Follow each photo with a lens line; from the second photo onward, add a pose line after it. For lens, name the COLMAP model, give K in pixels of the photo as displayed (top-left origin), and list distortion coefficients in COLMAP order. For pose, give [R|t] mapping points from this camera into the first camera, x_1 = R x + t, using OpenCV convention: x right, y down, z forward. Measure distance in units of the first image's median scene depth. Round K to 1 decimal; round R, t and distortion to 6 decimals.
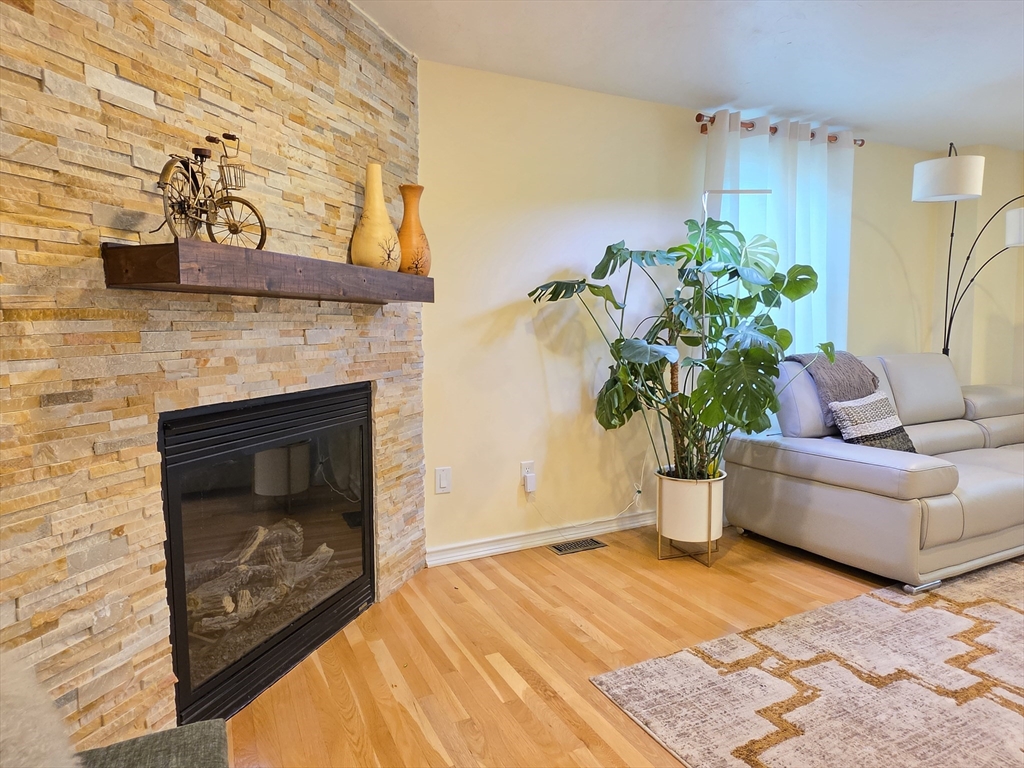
lens RADIAL K [[623.9, 0, 508.4], [0, 623.9, 384.0], [0, 0, 1]] dist [-0.001368, 0.000678]
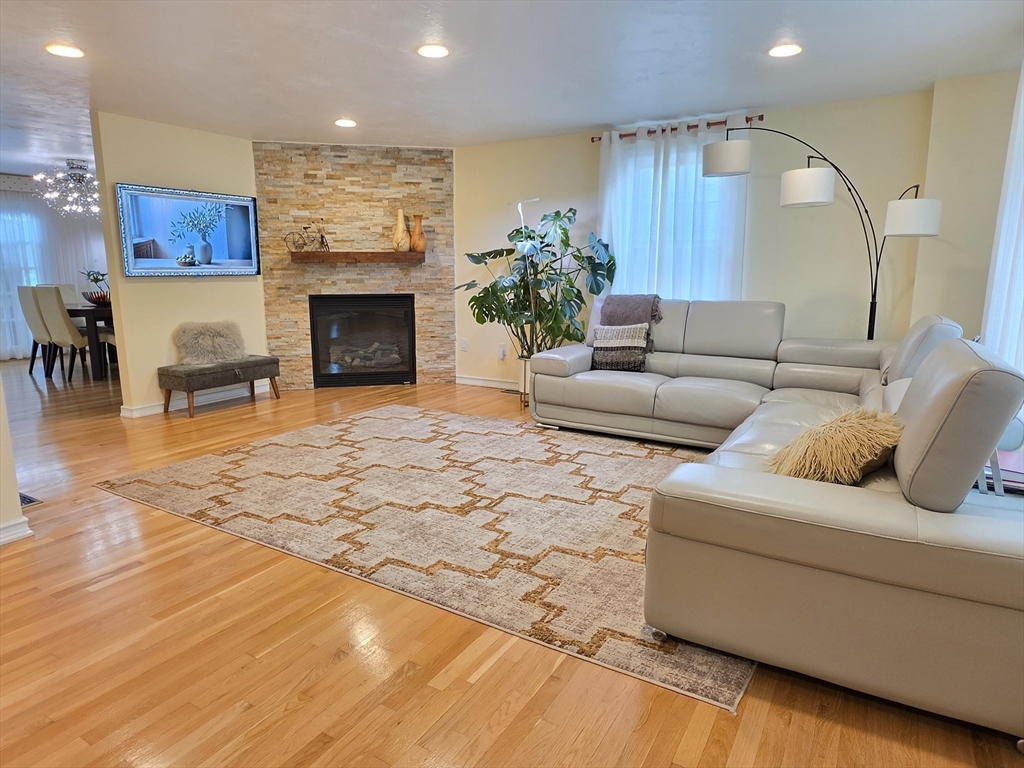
lens RADIAL K [[623.9, 0, 503.3], [0, 623.9, 388.0], [0, 0, 1]] dist [-0.001368, 0.000678]
pose [[0.533160, 0.162711, -0.830220, 3.234612], [-0.078779, 0.986616, 0.142771, -0.027905], [0.842339, -0.010716, 0.538842, -0.072631]]
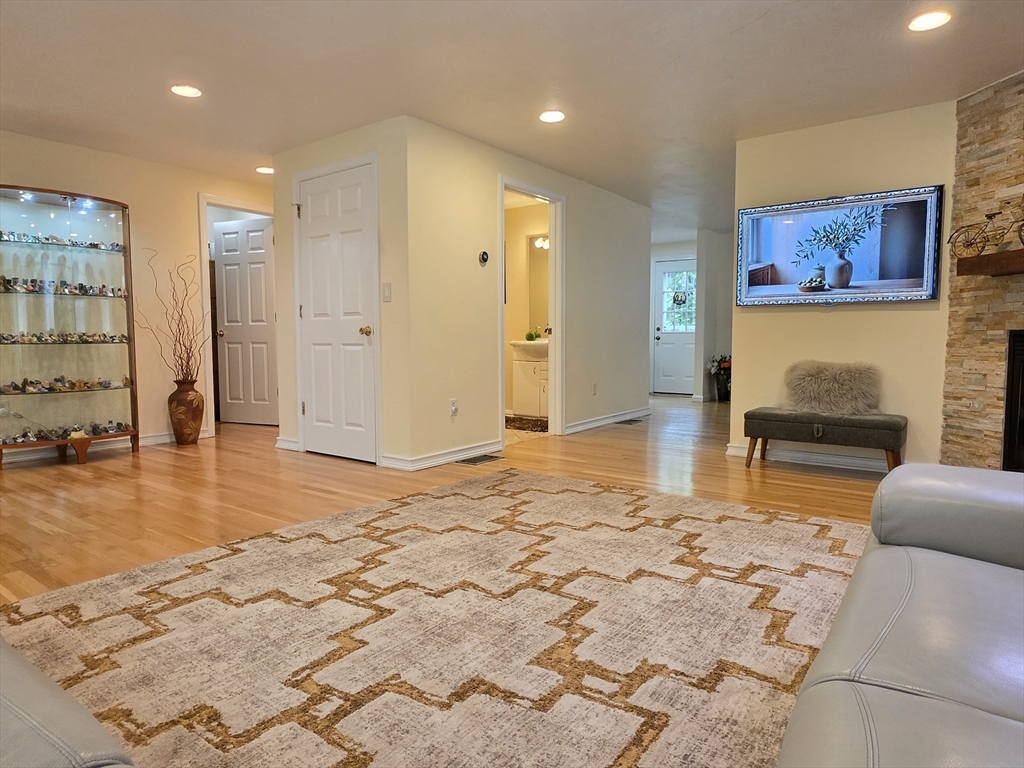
lens RADIAL K [[623.9, 0, 494.0], [0, 623.9, 384.4], [0, 0, 1]] dist [-0.001368, 0.000678]
pose [[-0.896023, 0.035256, -0.442605, 1.980680], [-0.039318, 0.986626, 0.158185, -0.039069], [0.442263, 0.159140, -0.882654, 2.079641]]
